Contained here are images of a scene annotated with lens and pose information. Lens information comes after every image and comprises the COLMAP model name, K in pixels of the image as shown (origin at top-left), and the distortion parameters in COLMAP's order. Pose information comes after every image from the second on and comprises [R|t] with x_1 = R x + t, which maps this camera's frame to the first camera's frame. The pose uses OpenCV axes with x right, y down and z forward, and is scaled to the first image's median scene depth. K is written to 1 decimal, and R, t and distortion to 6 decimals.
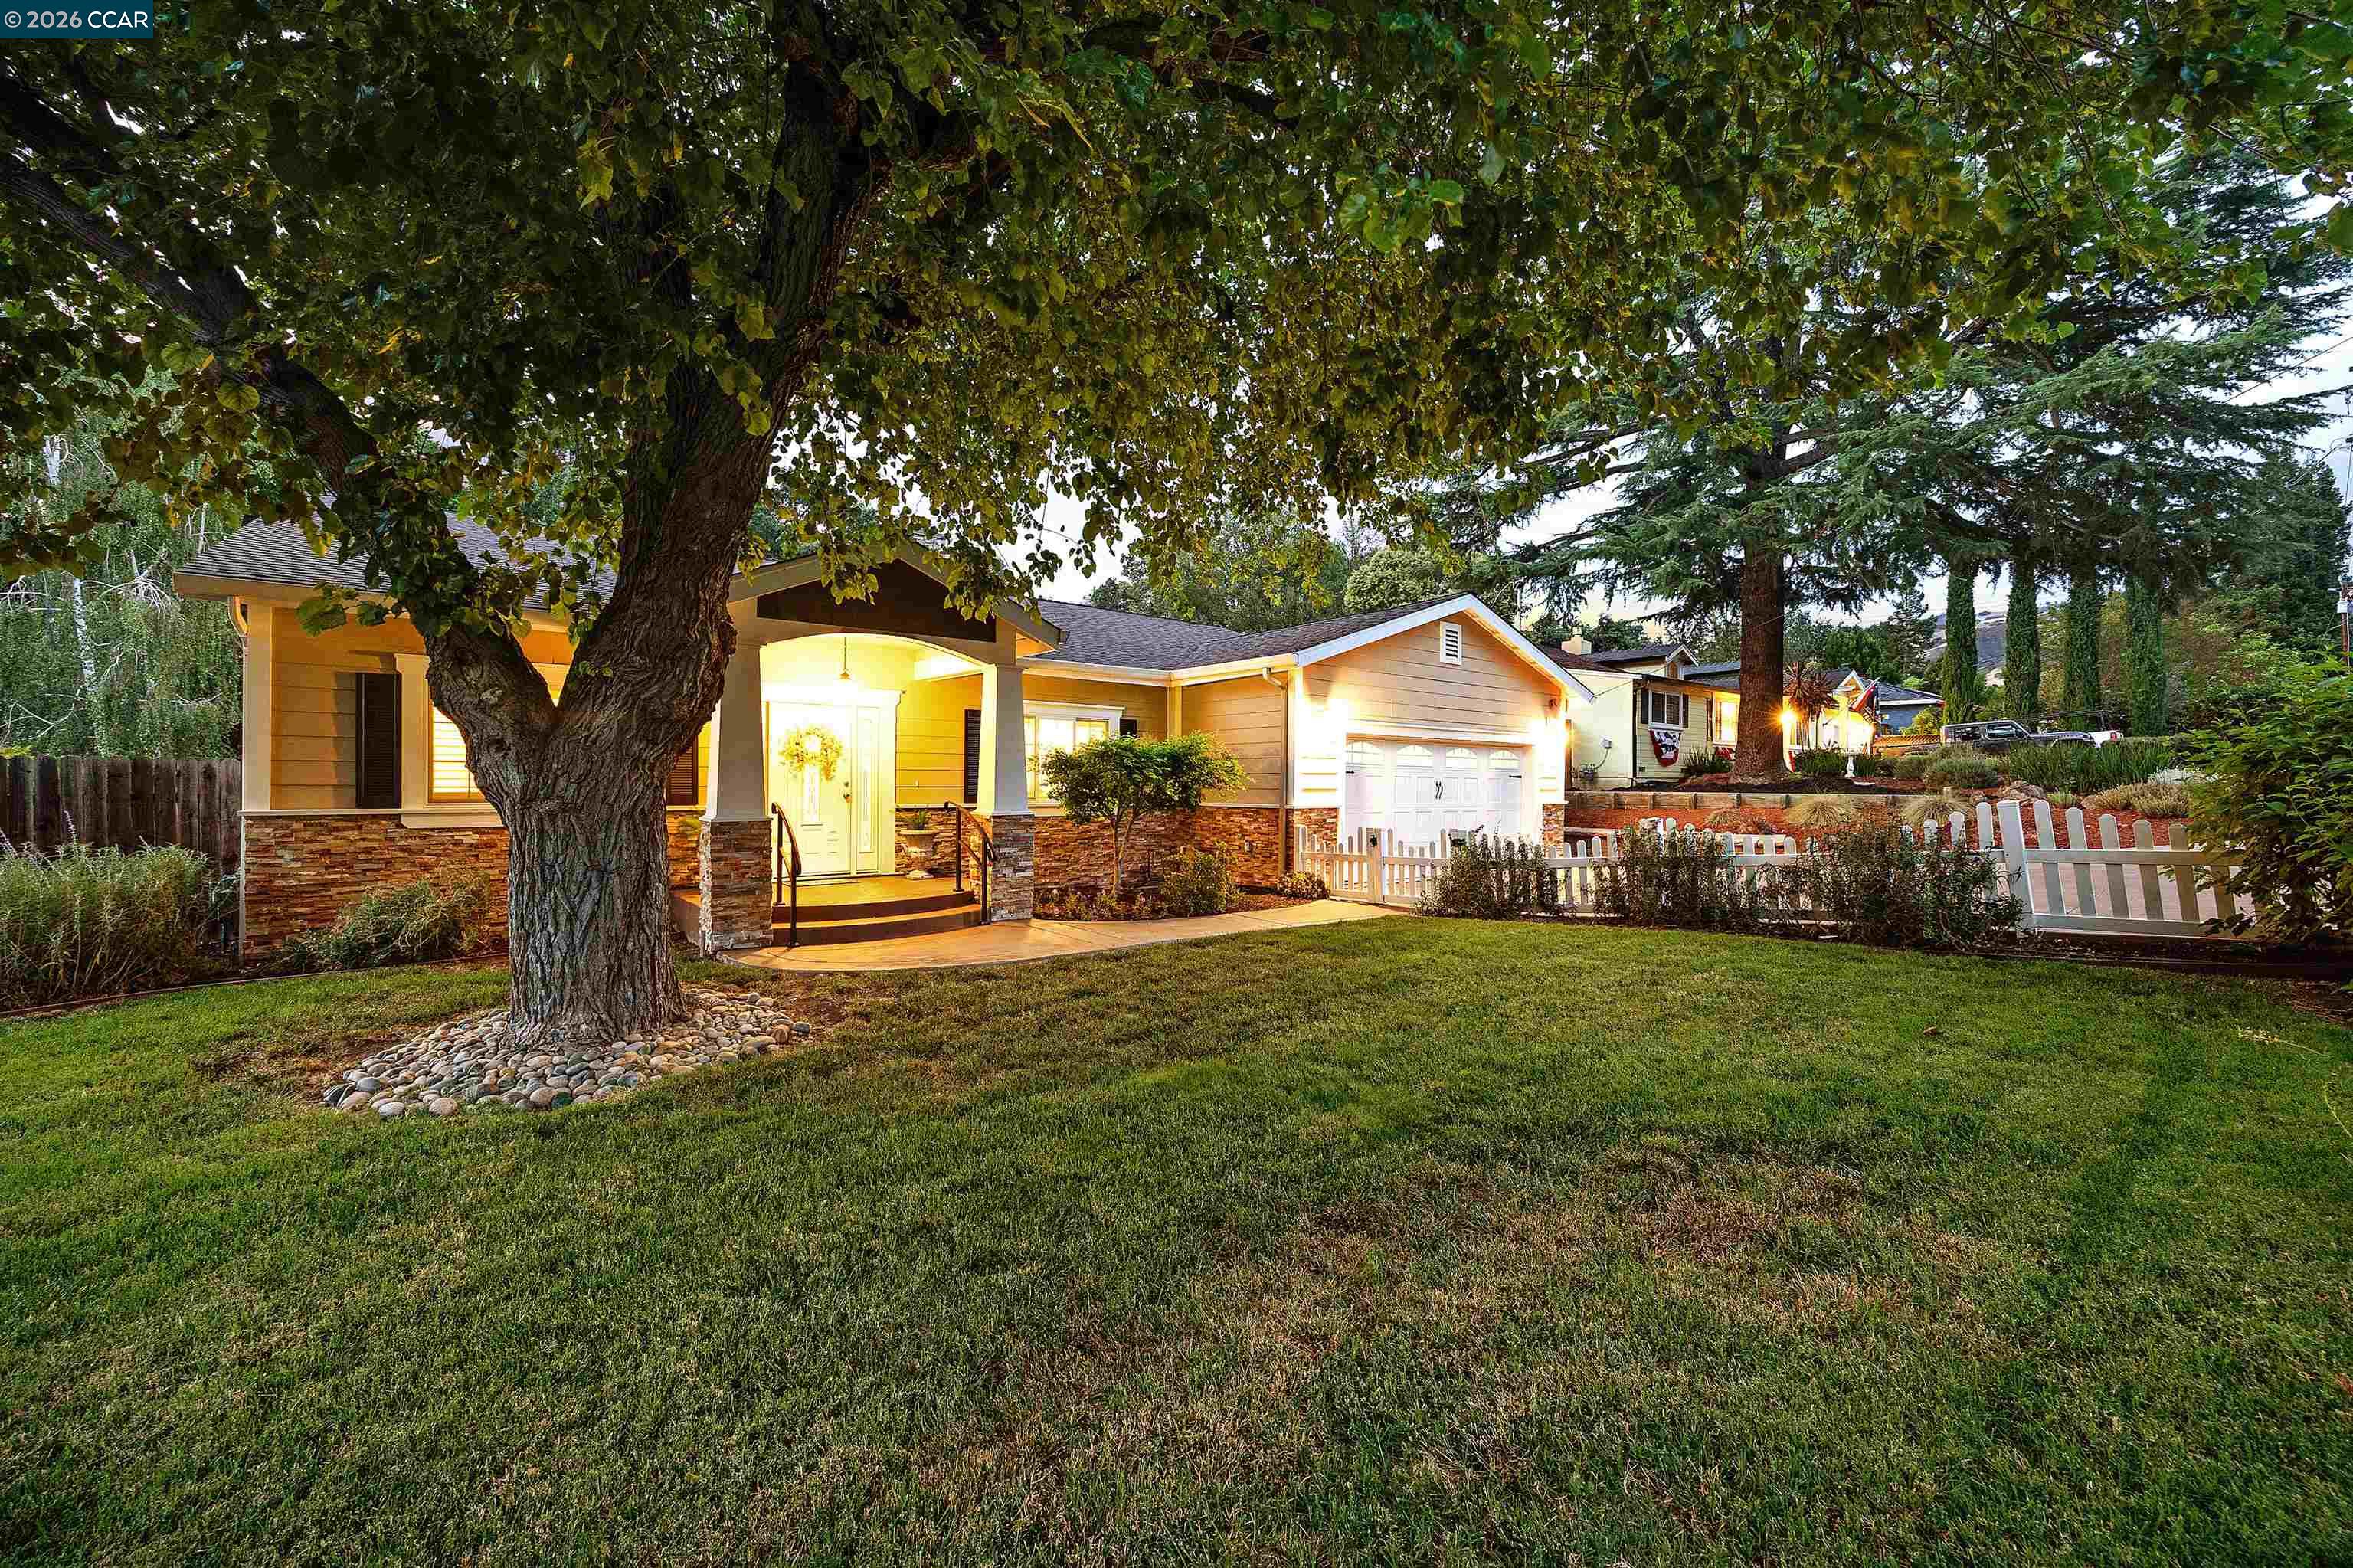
lens RADIAL K [[910.7, 0, 1190.7], [0, 910.7, 779.9], [0, 0, 1]] dist [0.003918, -0.000025]
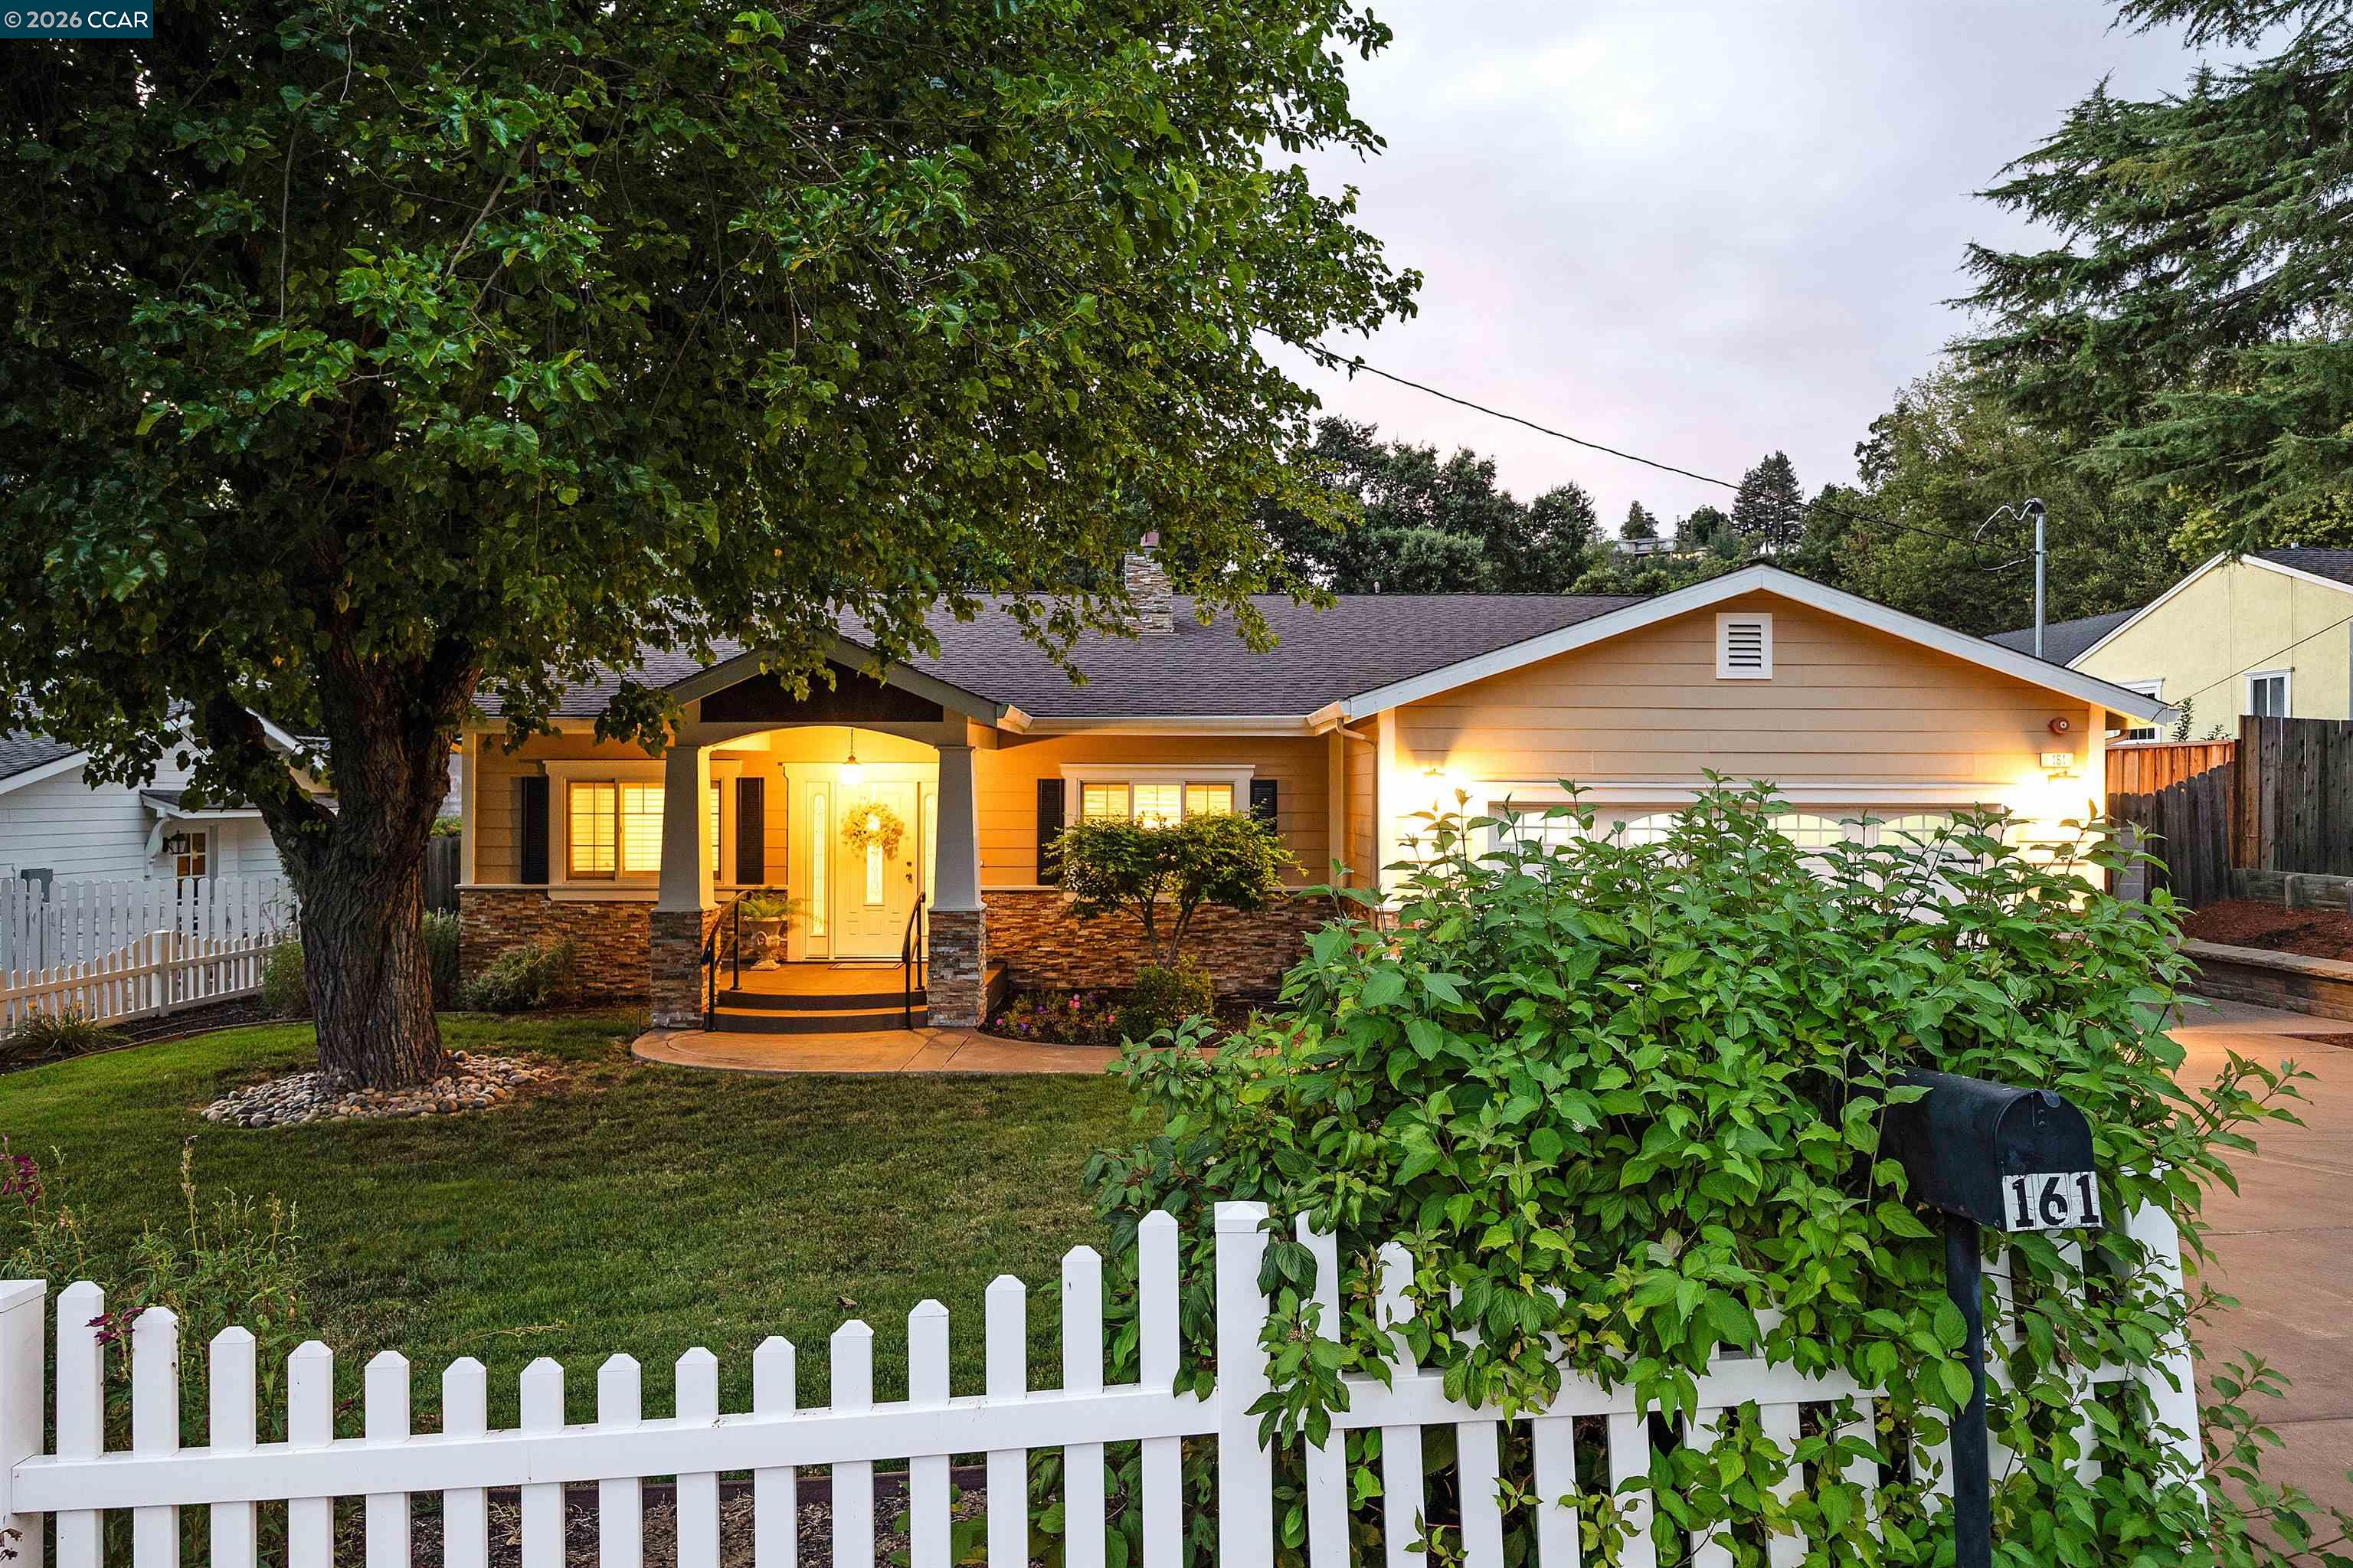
lens RADIAL K [[1305.3, 0, 1181.3], [0, 1305.3, 783.4], [0, 0, 1]] dist [-0.001080, -0.000570]
pose [[0.785420, -0.006531, -0.618929, 0.703206], [0.003625, 0.999976, -0.005952, -0.071288], [0.618953, 0.002431, 0.785424, 0.106007]]
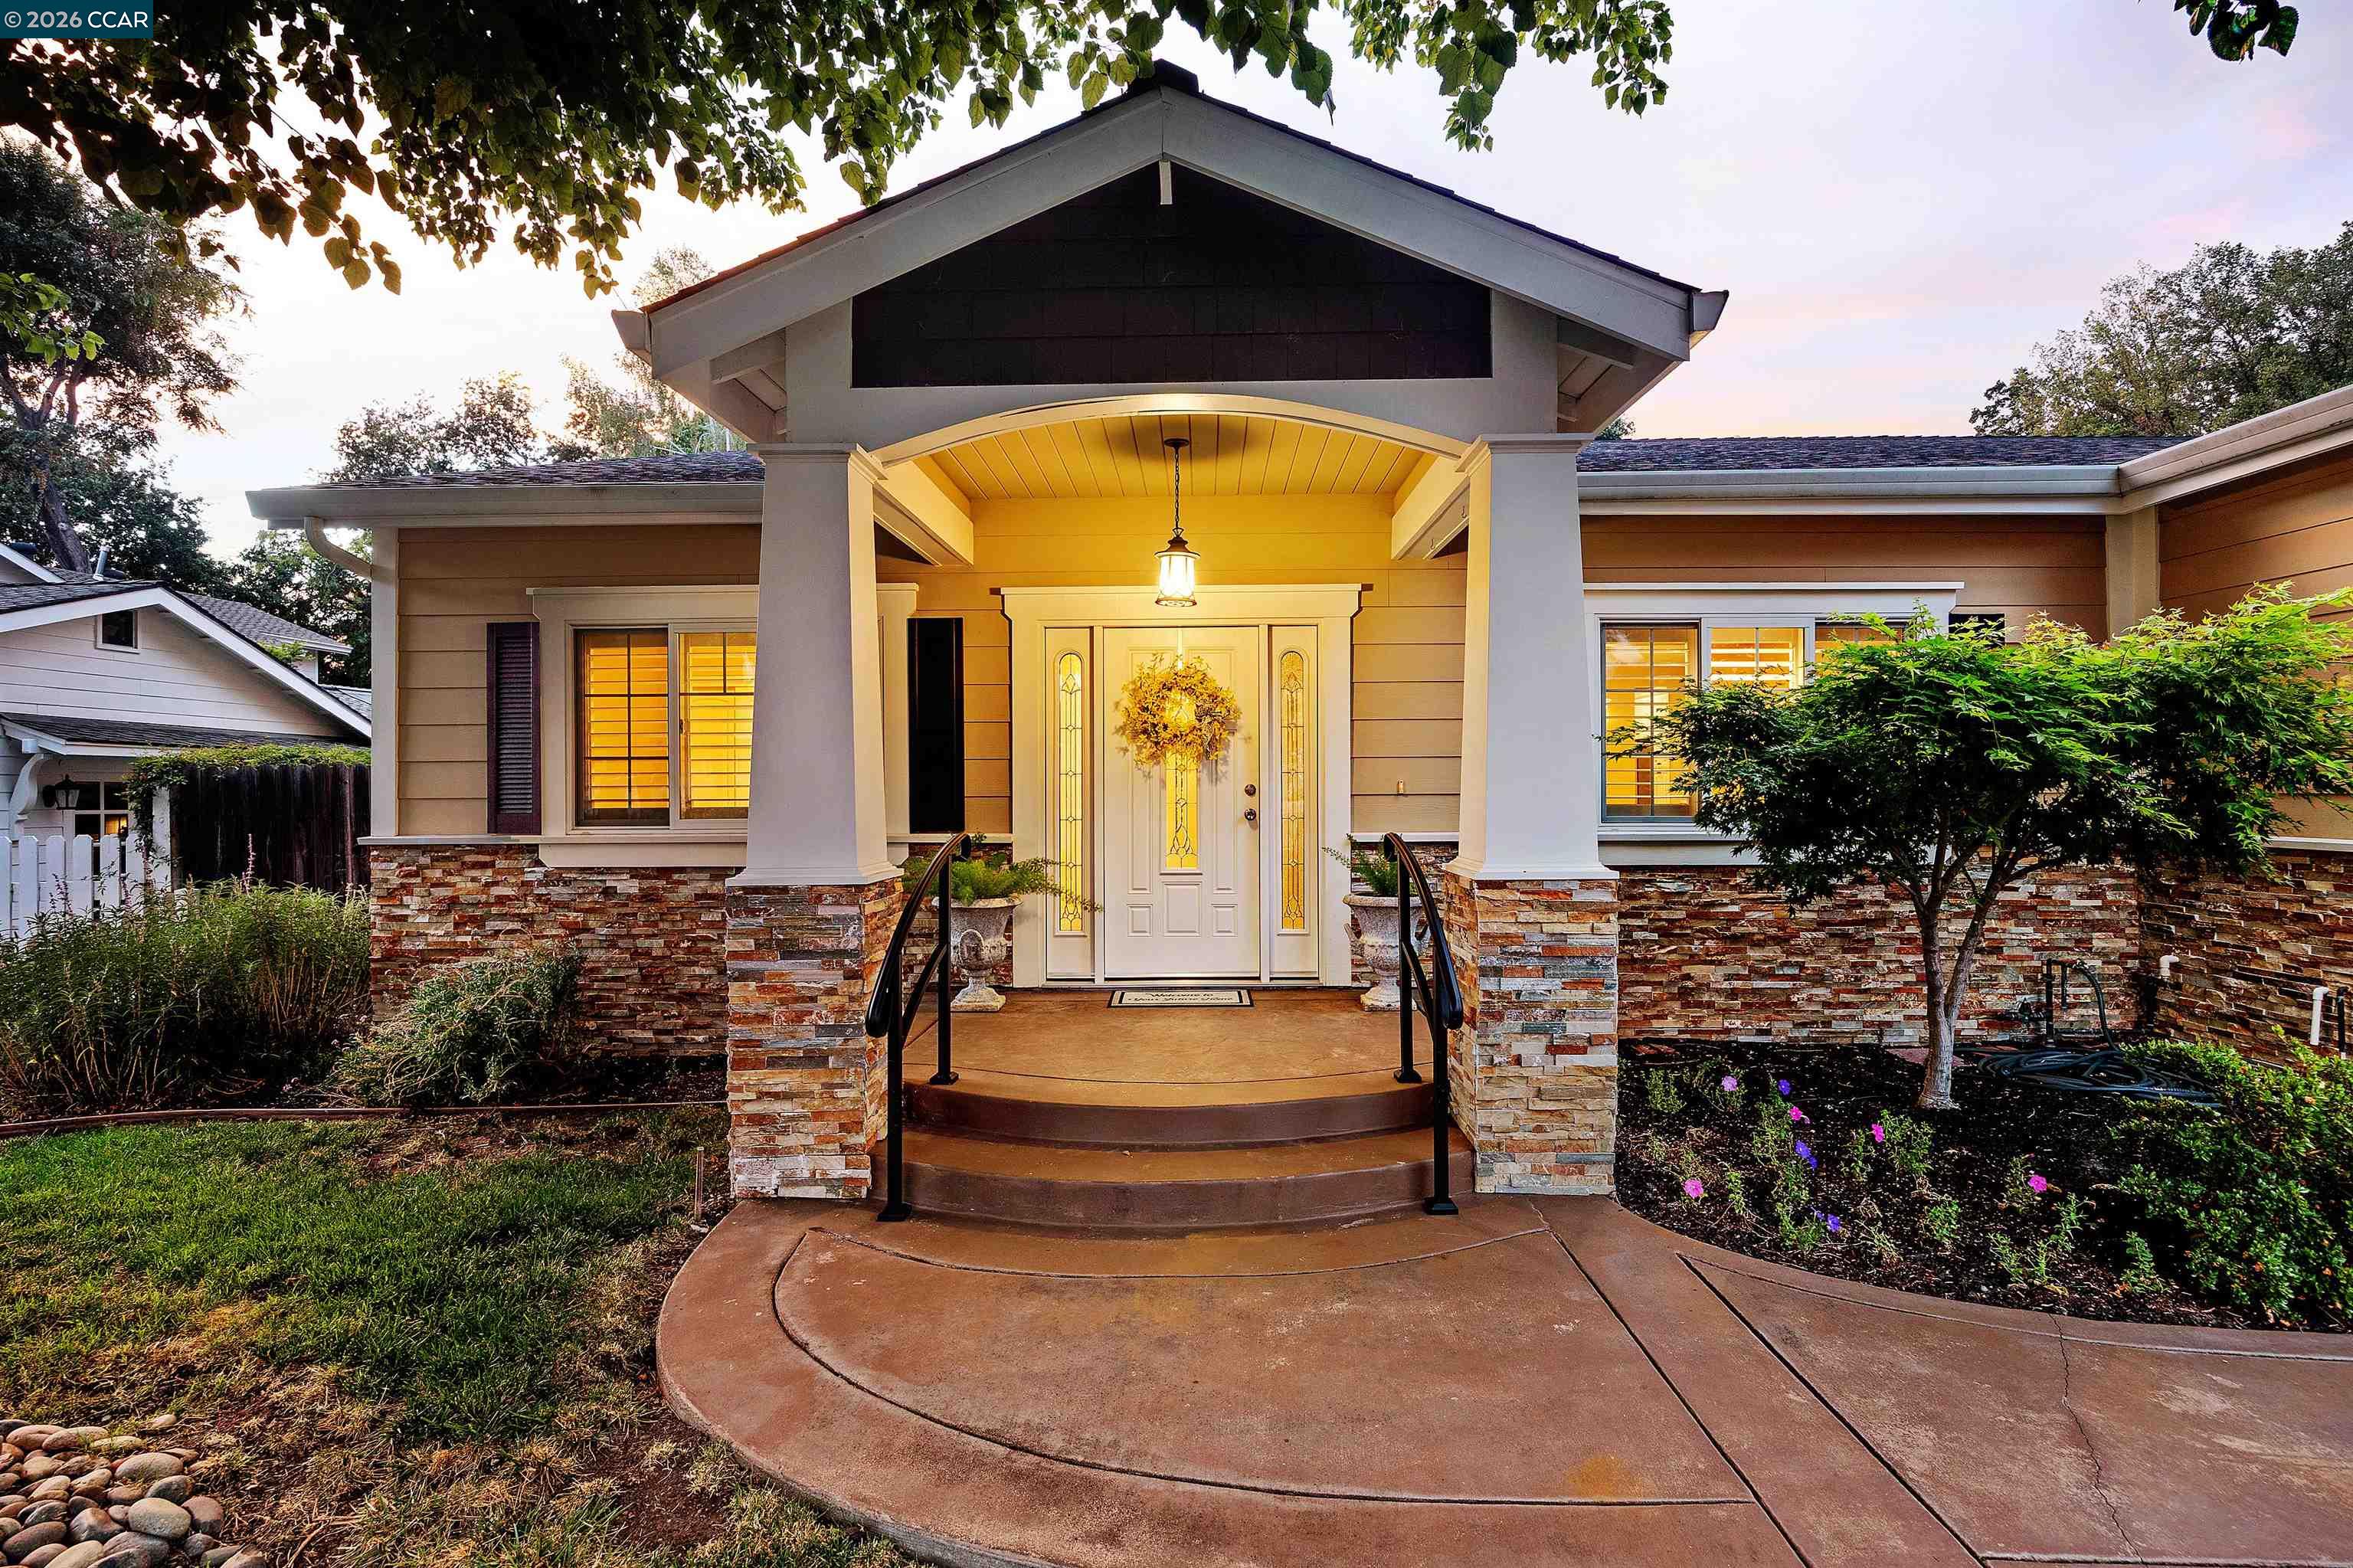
lens RADIAL K [[1119.6, 0, 1173.5], [0, 1119.6, 783.9], [0, 0, 1]] dist [-0.006228, -0.000006]
pose [[0.763292, -0.011778, -0.645947, -0.030706], [0.011598, 0.999922, -0.004528, 0.003660], [0.645950, -0.004035, 0.763369, 0.536673]]
